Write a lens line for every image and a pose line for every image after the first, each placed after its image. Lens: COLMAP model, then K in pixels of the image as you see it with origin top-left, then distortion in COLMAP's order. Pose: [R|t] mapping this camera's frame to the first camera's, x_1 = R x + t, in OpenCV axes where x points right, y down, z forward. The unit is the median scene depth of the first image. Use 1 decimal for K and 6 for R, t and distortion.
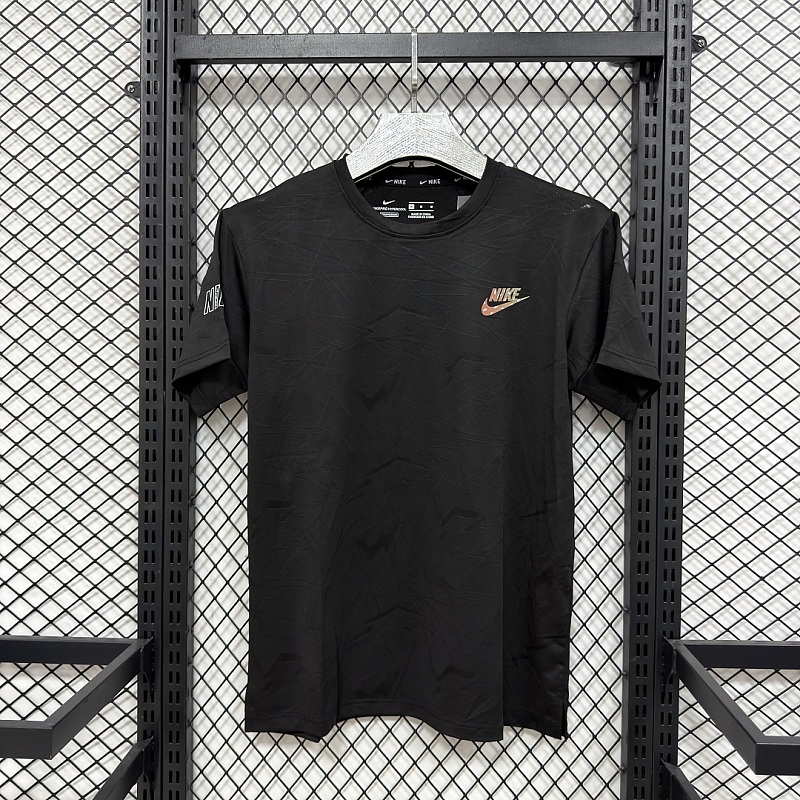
lens RADIAL K [[783.0, 0, 401.6], [0, 783.0, 404.6], [0, 0, 1]] dist [0.022502, 0.000000]
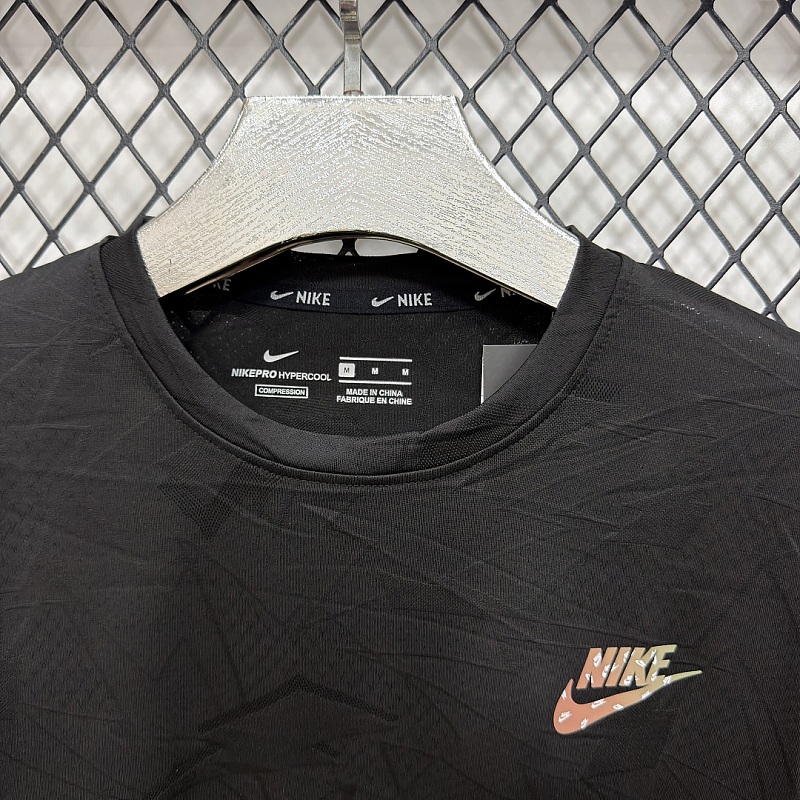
lens RADIAL K [[783.0, 0, 406.5], [0, 783.0, 384.4], [0, 0, 1]] dist [0.022502, 0.000000]
pose [[0.999836, 0.015988, -0.008514, 0.041628], [-0.015732, 0.999446, 0.029331, -0.258029], [0.008978, -0.029193, 0.999533, 0.664366]]
